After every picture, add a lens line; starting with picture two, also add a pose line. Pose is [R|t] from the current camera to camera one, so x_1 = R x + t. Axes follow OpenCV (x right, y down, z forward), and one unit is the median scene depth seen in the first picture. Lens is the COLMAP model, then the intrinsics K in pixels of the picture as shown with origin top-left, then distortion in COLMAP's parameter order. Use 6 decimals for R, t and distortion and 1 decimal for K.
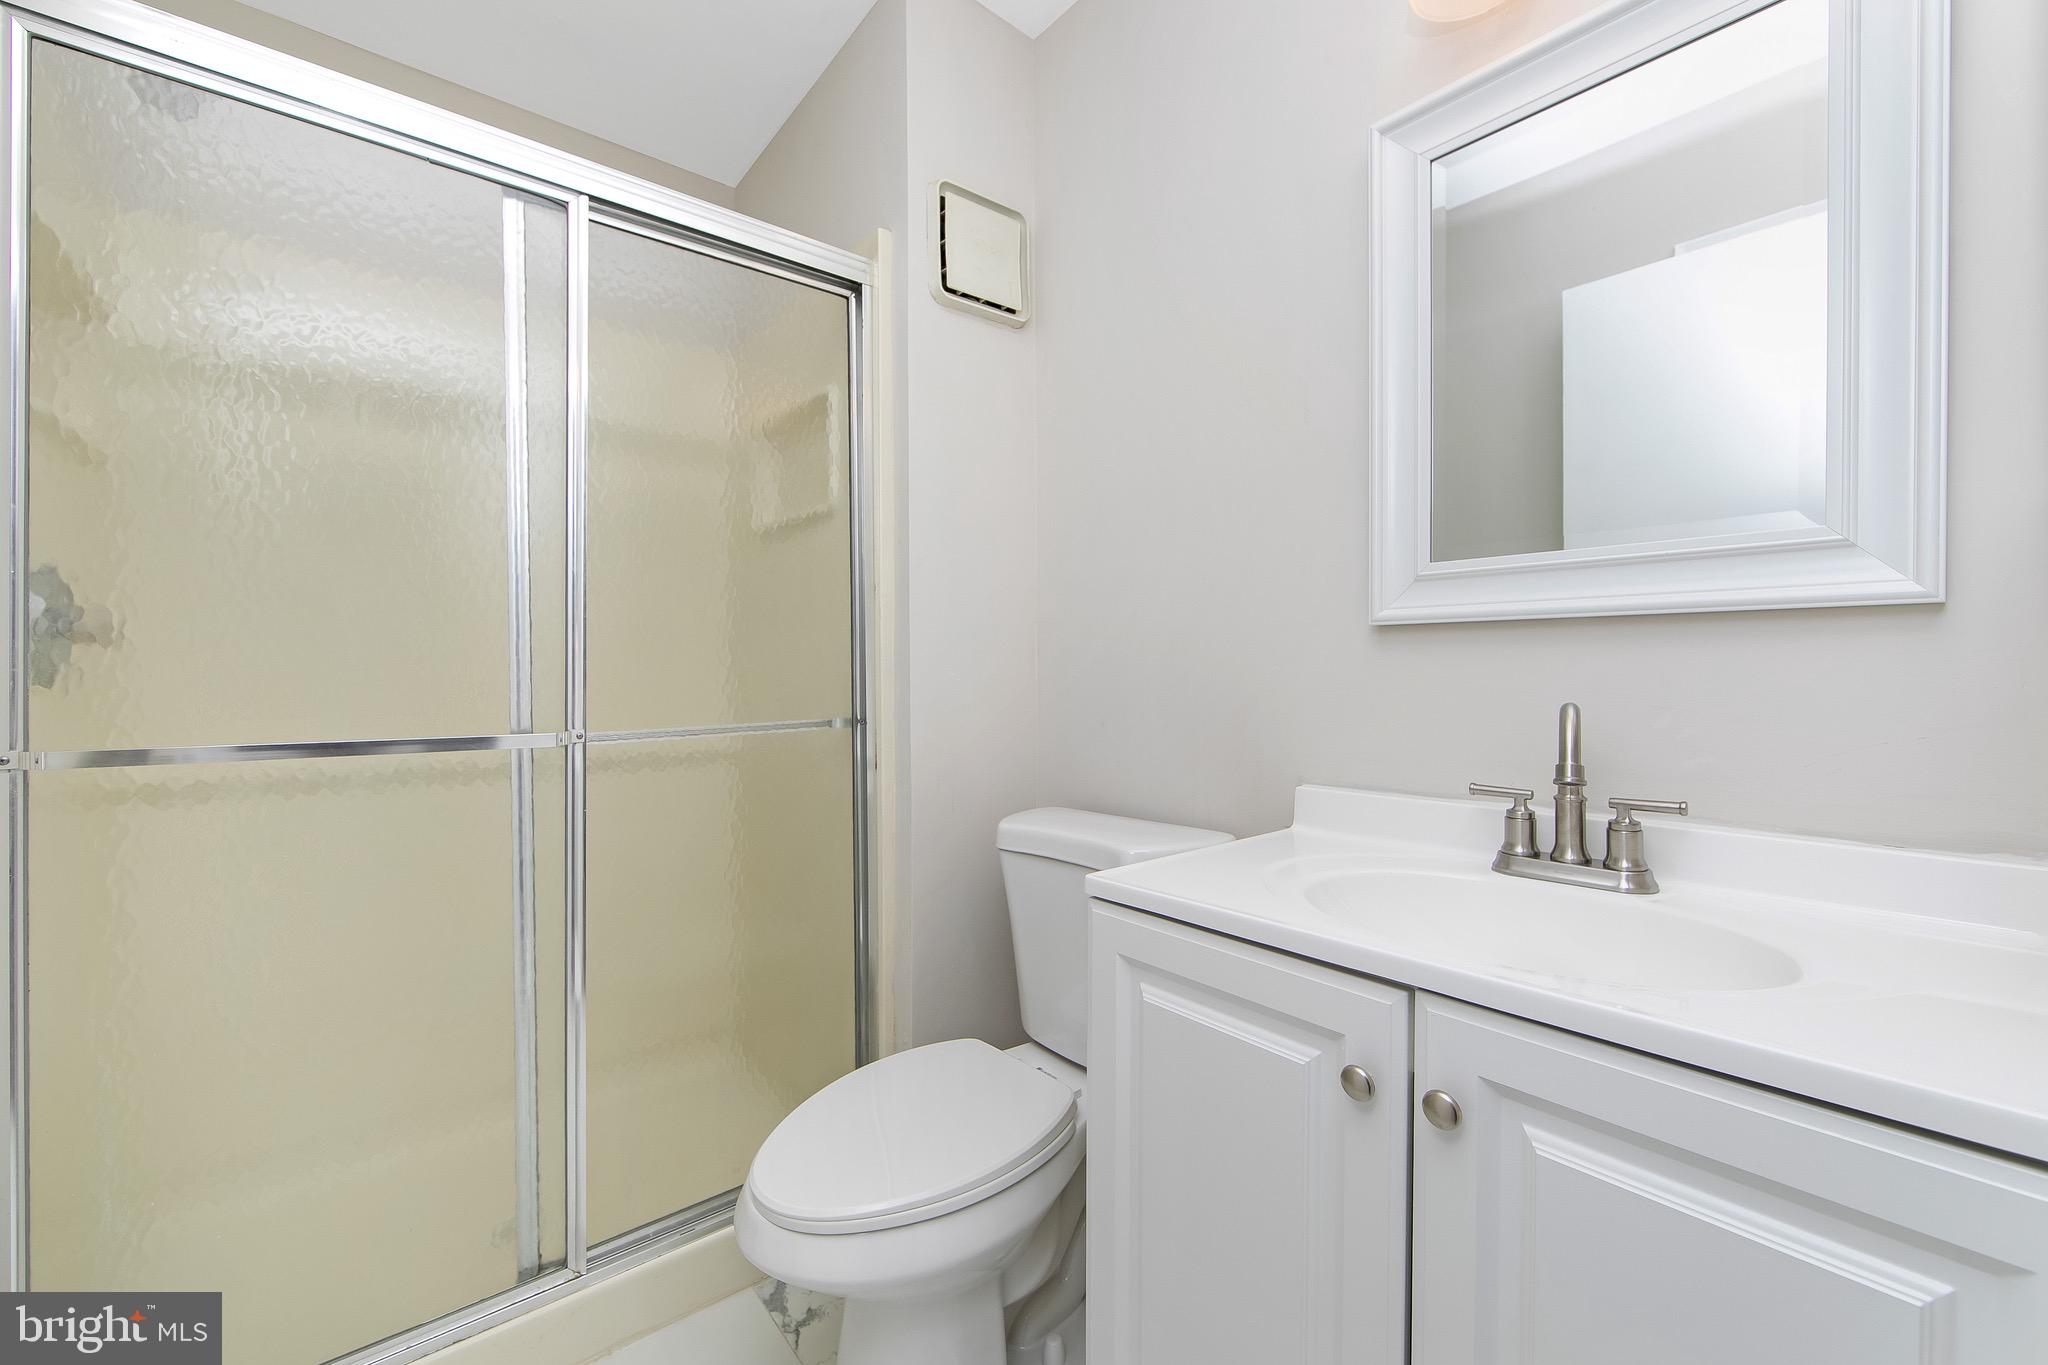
lens RADIAL K [[863.7, 0, 1024.0], [0, 863.7, 682.5], [0, 0, 1]] dist [-0.000459, 0.000005]
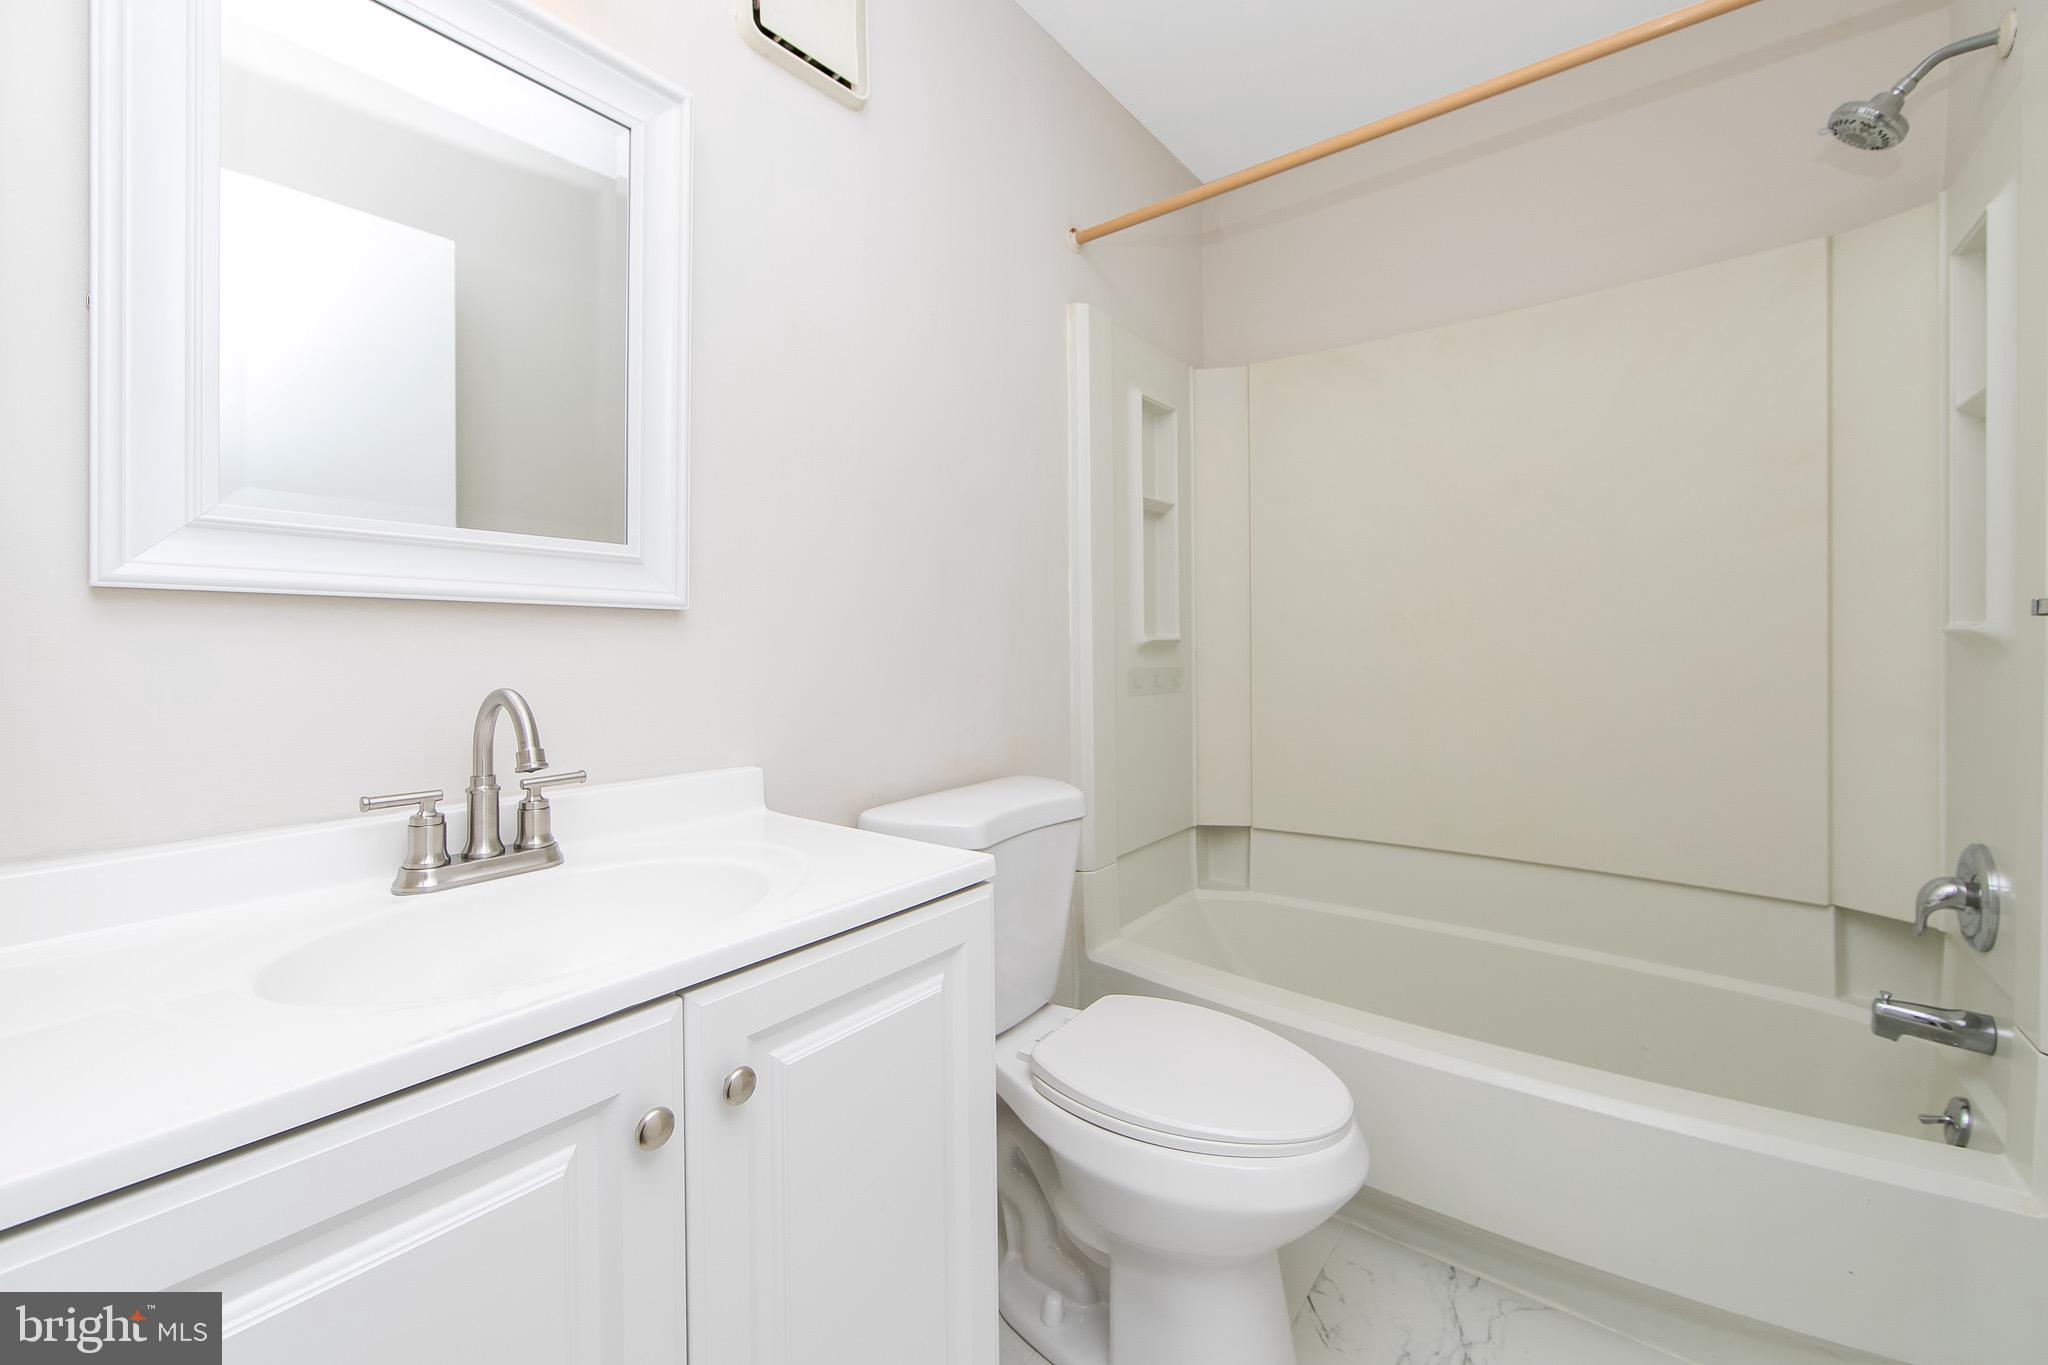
lens RADIAL K [[823.4, 0, 1022.2], [0, 823.4, 659.7], [0, 0, 1]] dist [-0.008509, -0.000078]
pose [[-0.199601, -0.019678, 0.979680, -0.375414], [0.015912, 0.999601, 0.023321, -0.020452], [-0.979748, 0.020243, -0.199208, 0.604903]]
